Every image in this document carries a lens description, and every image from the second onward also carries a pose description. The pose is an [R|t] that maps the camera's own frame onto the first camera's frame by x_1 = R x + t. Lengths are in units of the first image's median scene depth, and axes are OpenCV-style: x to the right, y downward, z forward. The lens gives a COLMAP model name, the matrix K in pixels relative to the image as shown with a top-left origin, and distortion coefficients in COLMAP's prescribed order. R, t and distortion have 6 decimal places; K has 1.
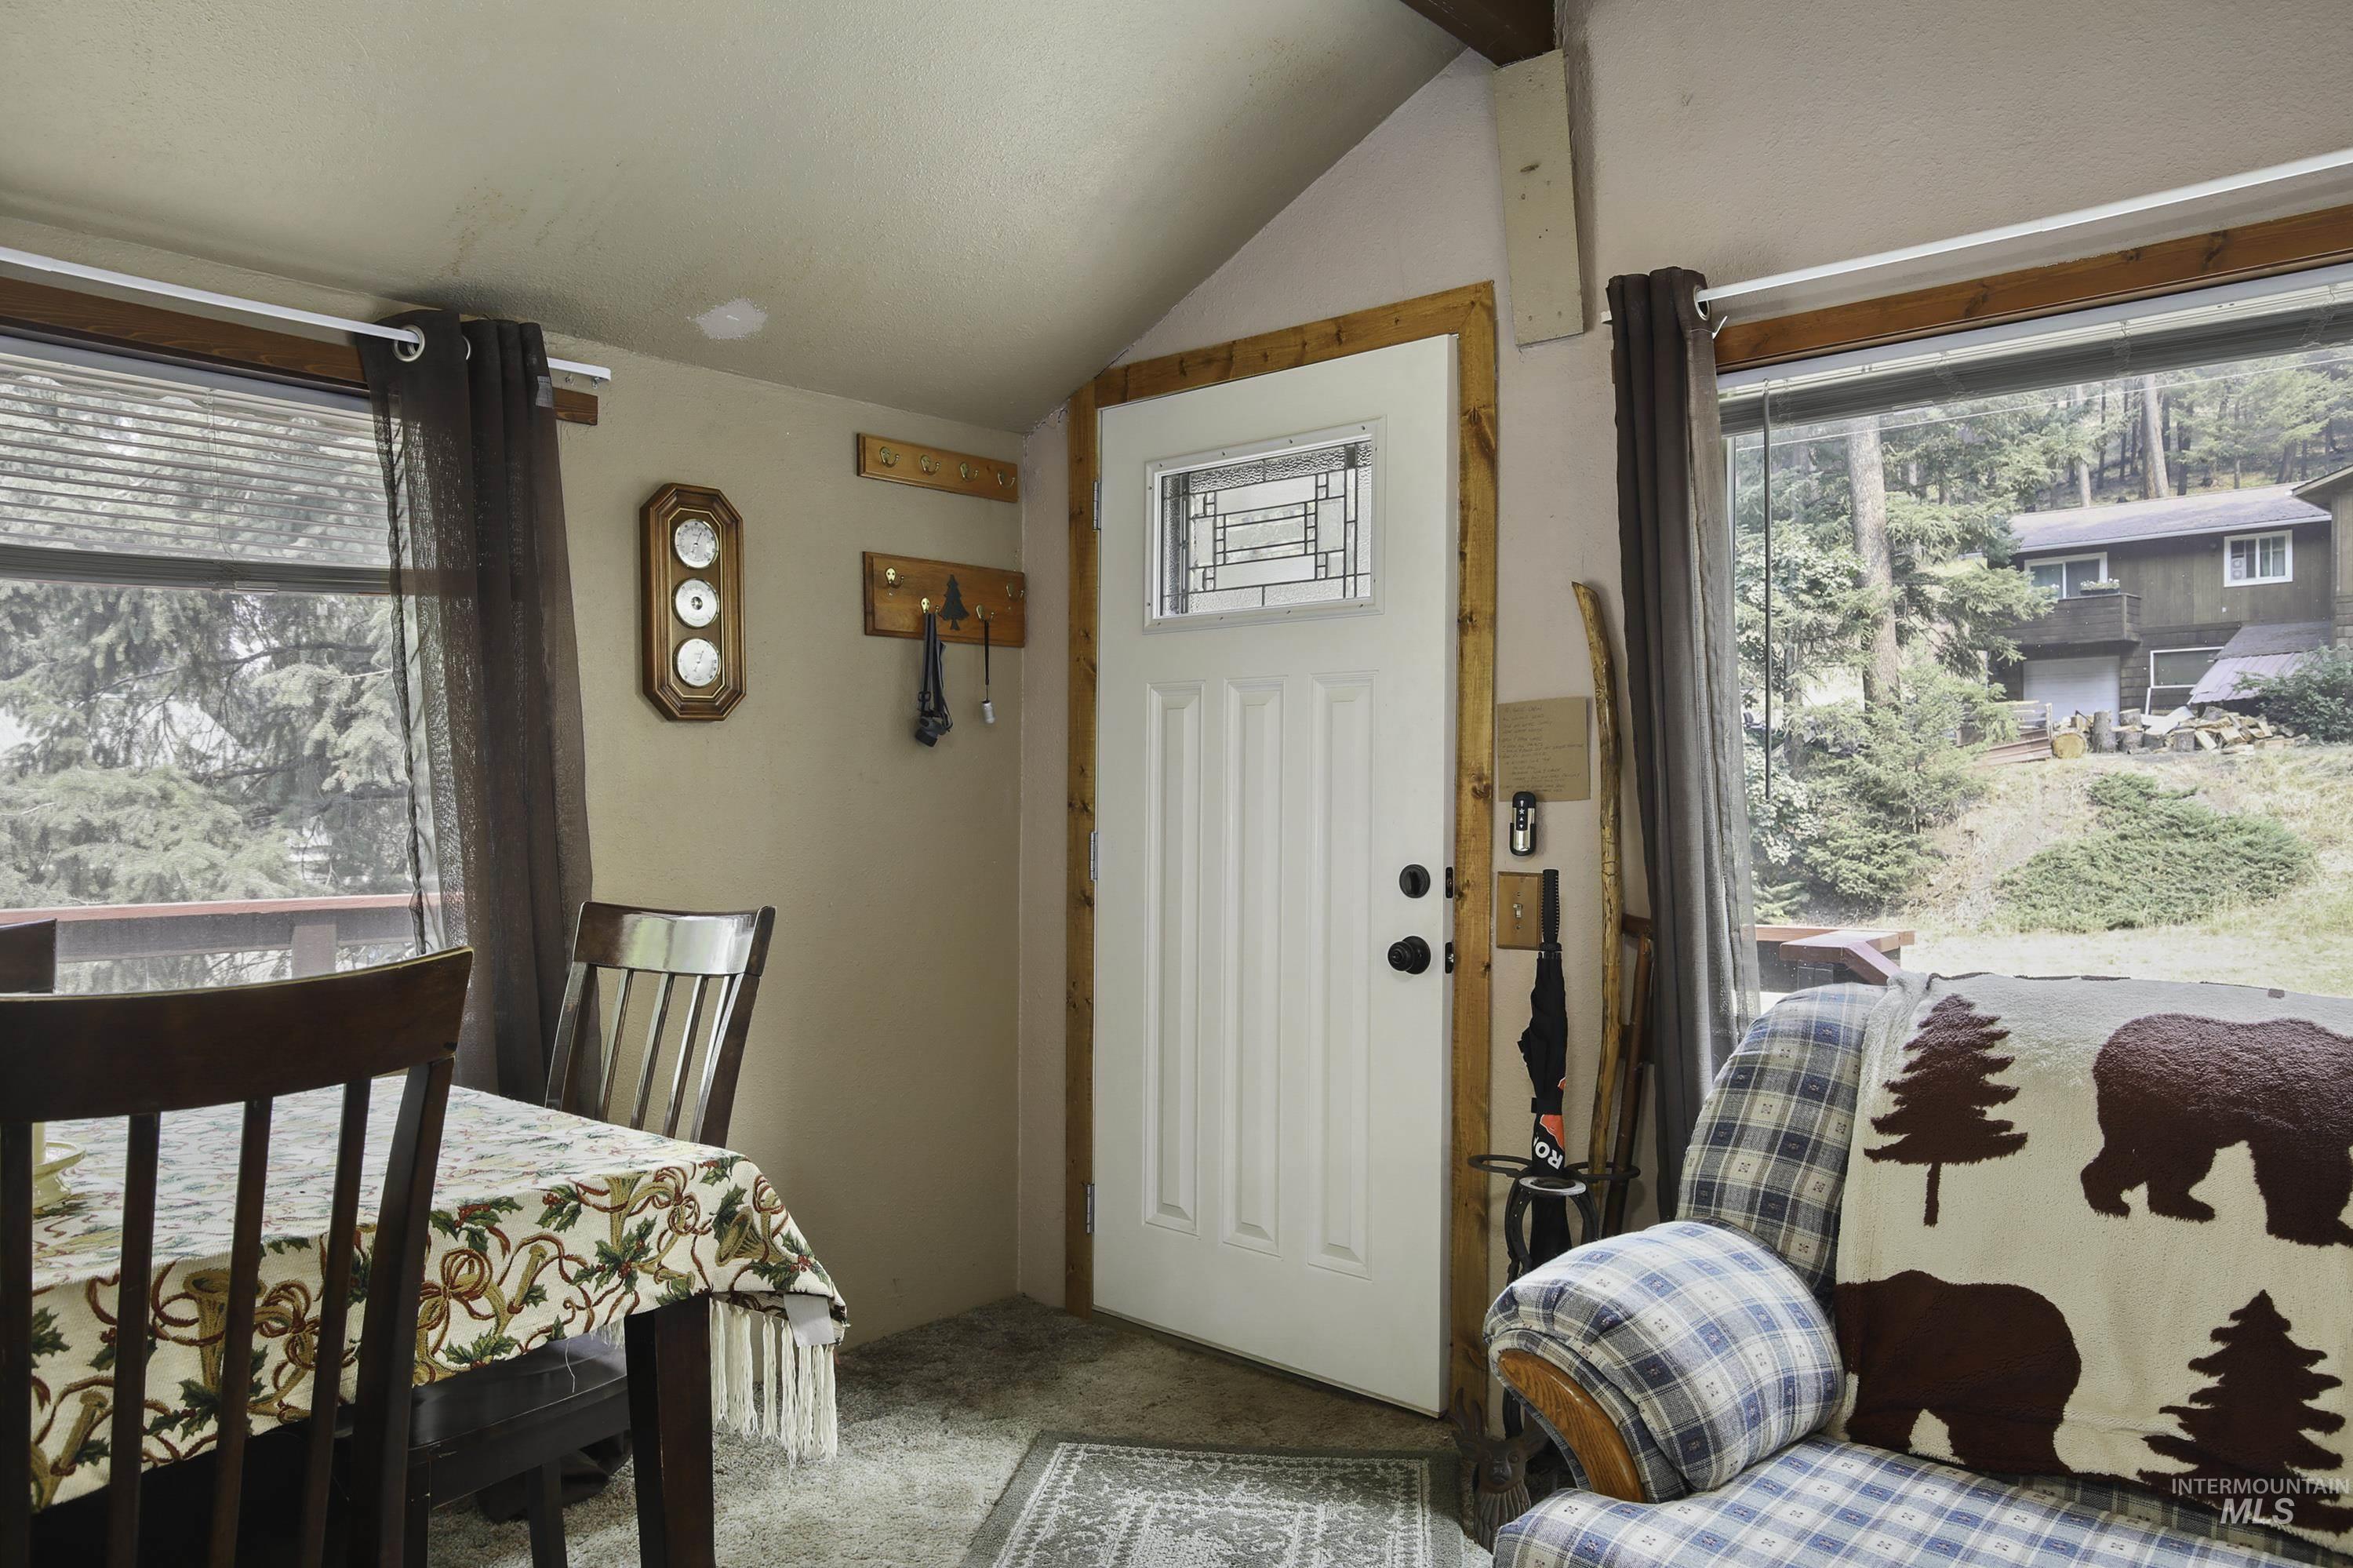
lens RADIAL K [[1601.0, 0, 1131.6], [0, 1601.0, 807.6], [0, 0, 1]] dist [0.004798, 0.000172]
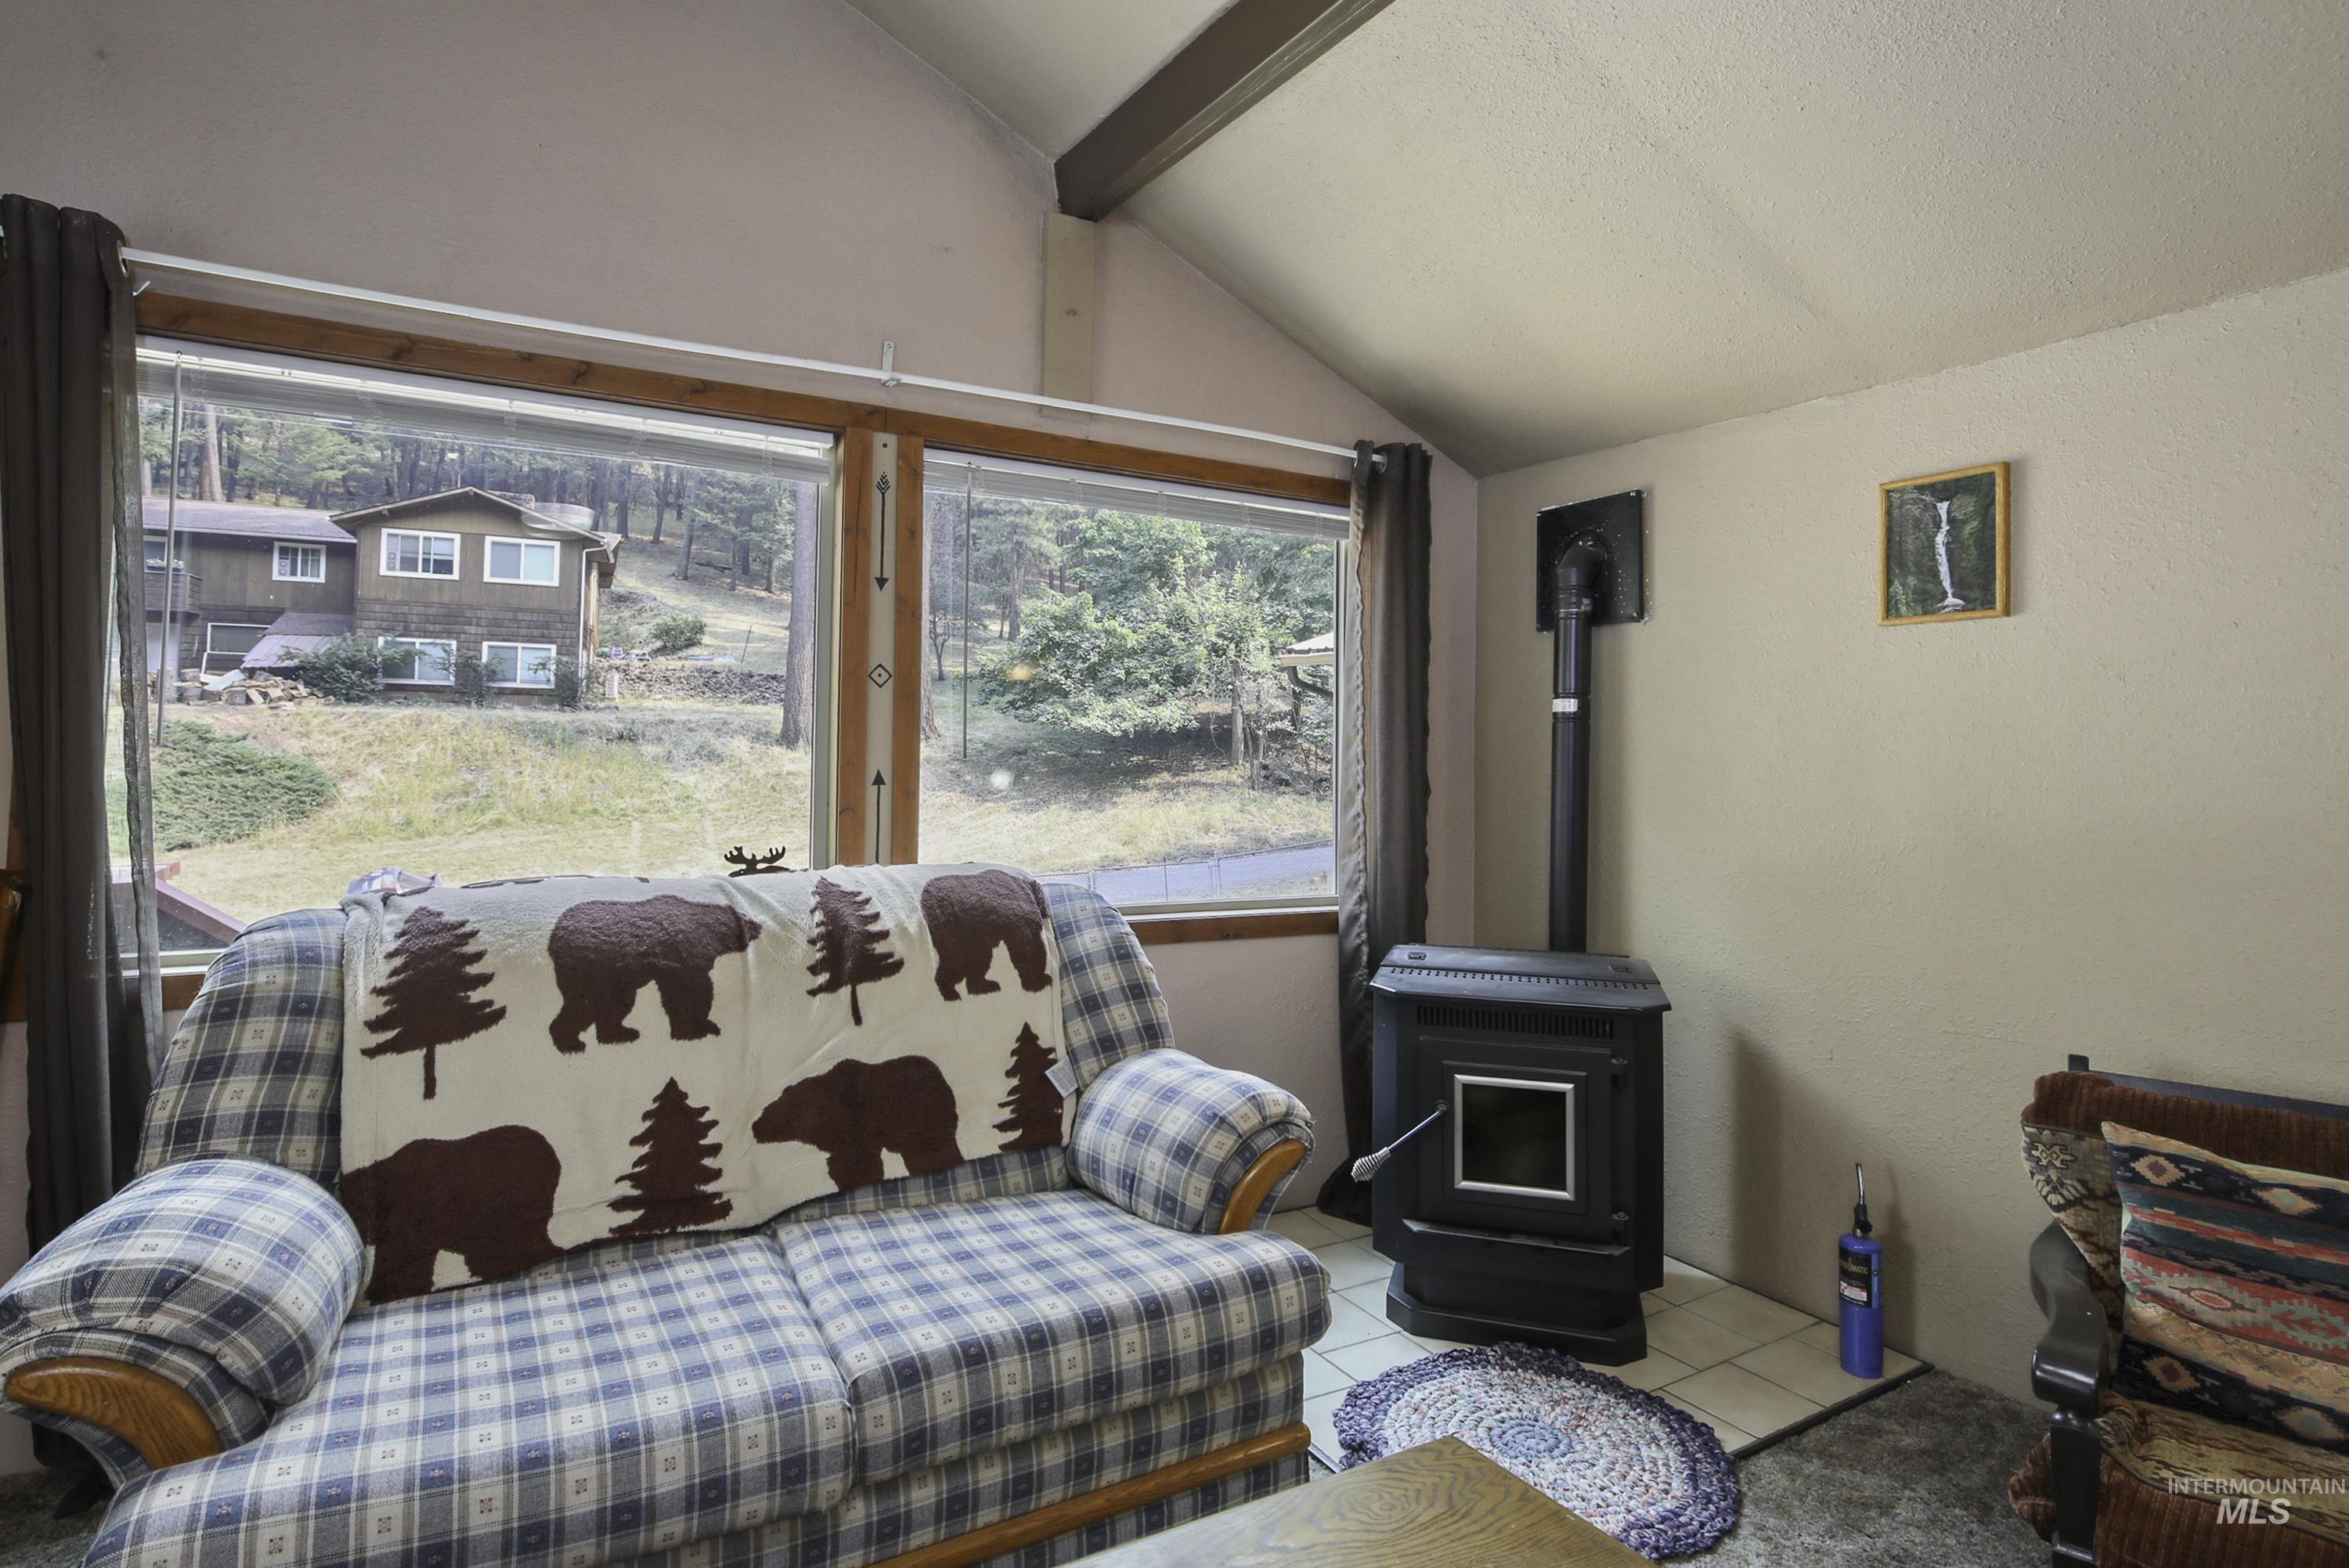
lens RADIAL K [[1192.4, 0, 1185.1], [0, 1192.4, 698.1], [0, 0, 1]] dist [-0.010737, 0.000810]
pose [[0.298446, 0.046902, 0.953273, -0.184229], [-0.005416, 0.998859, -0.047449, -0.003698], [-0.954411, 0.008998, 0.298359, 0.161537]]
